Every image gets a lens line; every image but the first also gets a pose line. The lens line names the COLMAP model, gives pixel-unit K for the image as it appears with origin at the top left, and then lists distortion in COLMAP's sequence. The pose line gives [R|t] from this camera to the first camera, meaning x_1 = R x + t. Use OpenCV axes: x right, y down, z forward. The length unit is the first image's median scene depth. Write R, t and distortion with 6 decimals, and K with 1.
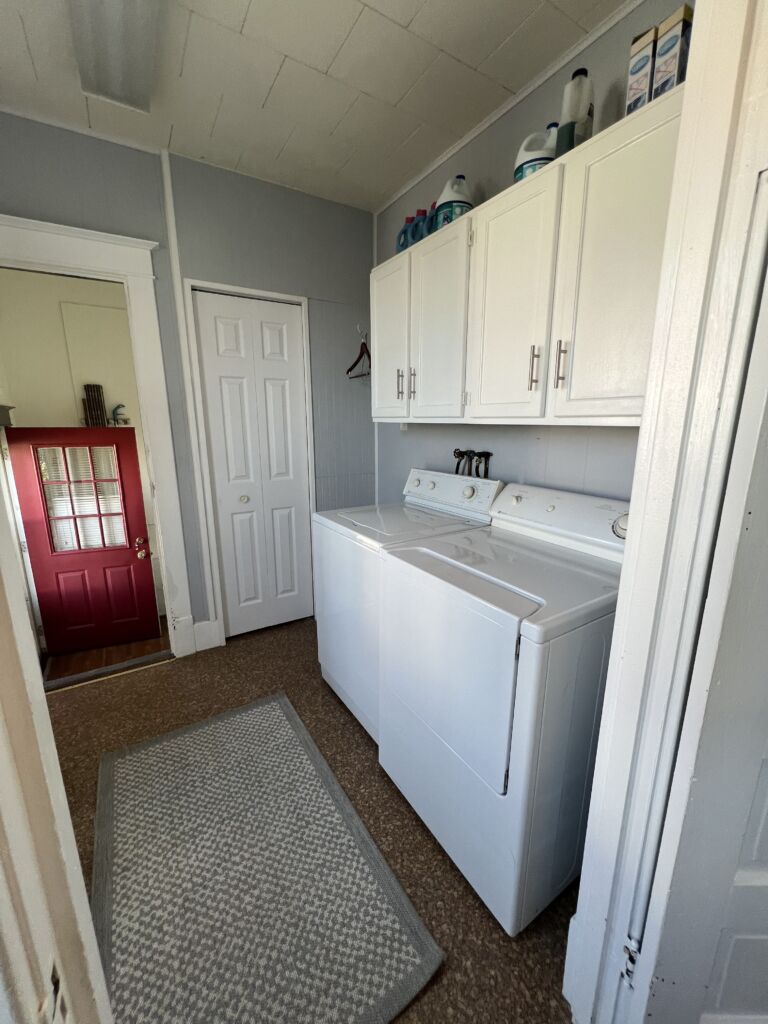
lens RADIAL K [[406.0, 0, 381.1], [0, 406.0, 505.0], [0, 0, 1]] dist [-0.001777, -0.000248]
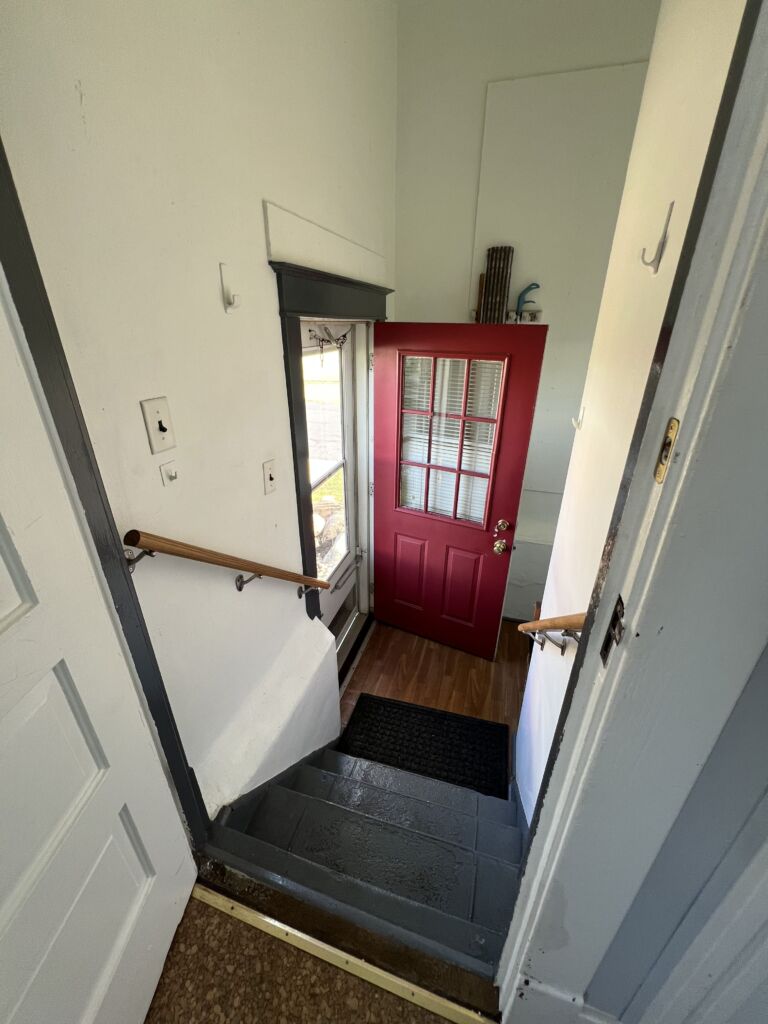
lens RADIAL K [[406.0, 0, 388.3], [0, 406.0, 508.4], [0, 0, 1]] dist [-0.001777, -0.000248]
pose [[0.664946, 0.321259, -0.674270, -0.313640], [-0.171589, 0.944329, 0.280713, -0.079389], [0.726914, -0.070962, 0.683052, 0.471159]]
